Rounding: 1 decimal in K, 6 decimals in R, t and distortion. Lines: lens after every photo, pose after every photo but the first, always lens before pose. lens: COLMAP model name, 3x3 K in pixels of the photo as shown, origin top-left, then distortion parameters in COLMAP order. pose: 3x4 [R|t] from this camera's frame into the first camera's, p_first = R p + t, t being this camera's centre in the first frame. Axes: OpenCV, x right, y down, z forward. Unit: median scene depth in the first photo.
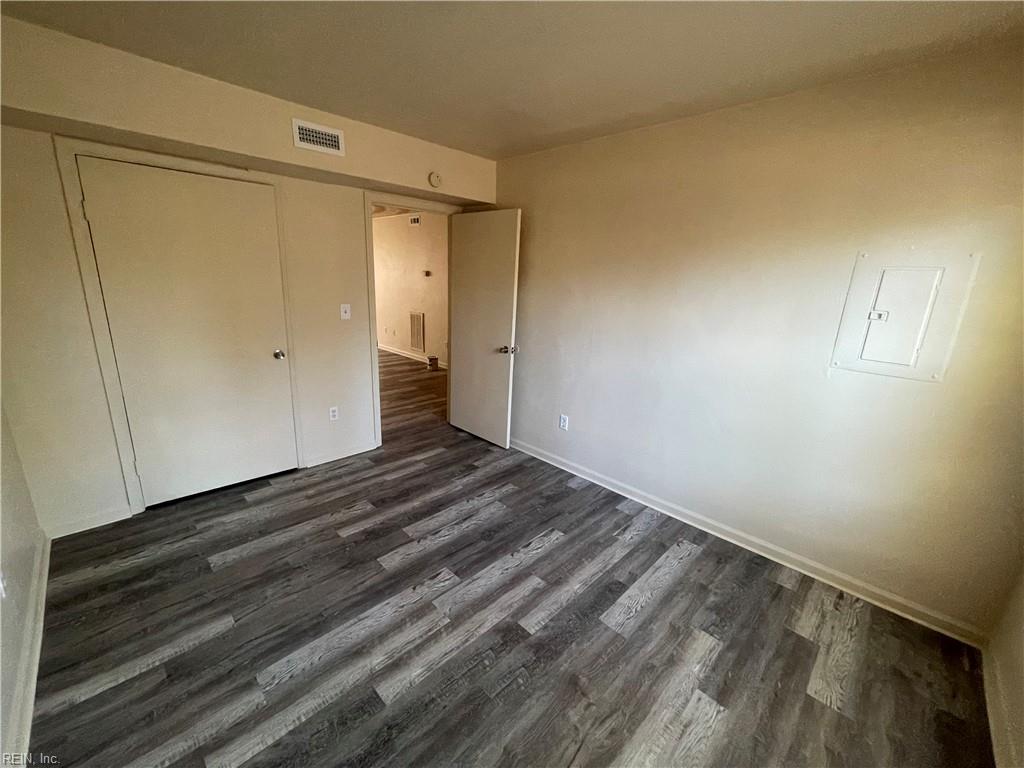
lens RADIAL K [[412.1, 0, 512.0], [0, 412.1, 384.0], [0, 0, 1]] dist [0.001085, 0.000277]
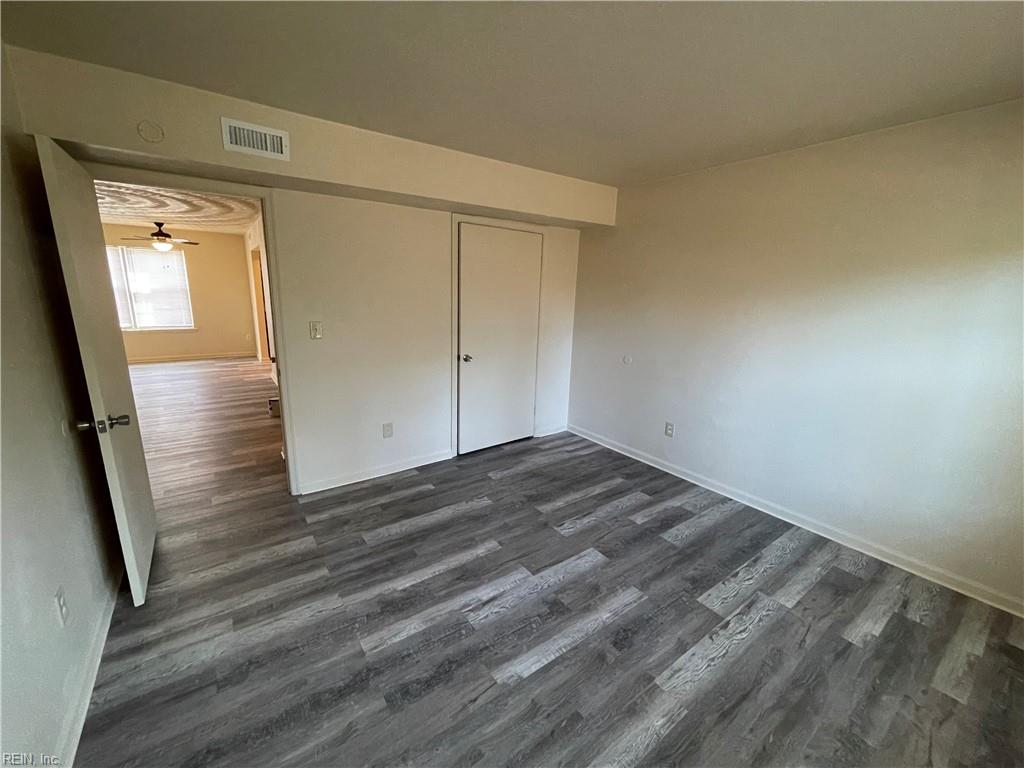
lens RADIAL K [[419.3, 0, 510.6], [0, 419.3, 378.2], [0, 0, 1]] dist [-0.000940, -0.000334]
pose [[0.985878, 0.012668, -0.166985, -0.191522], [-0.020943, 0.998633, -0.047887, 0.041747], [0.166150, 0.050708, 0.984796, -0.184477]]
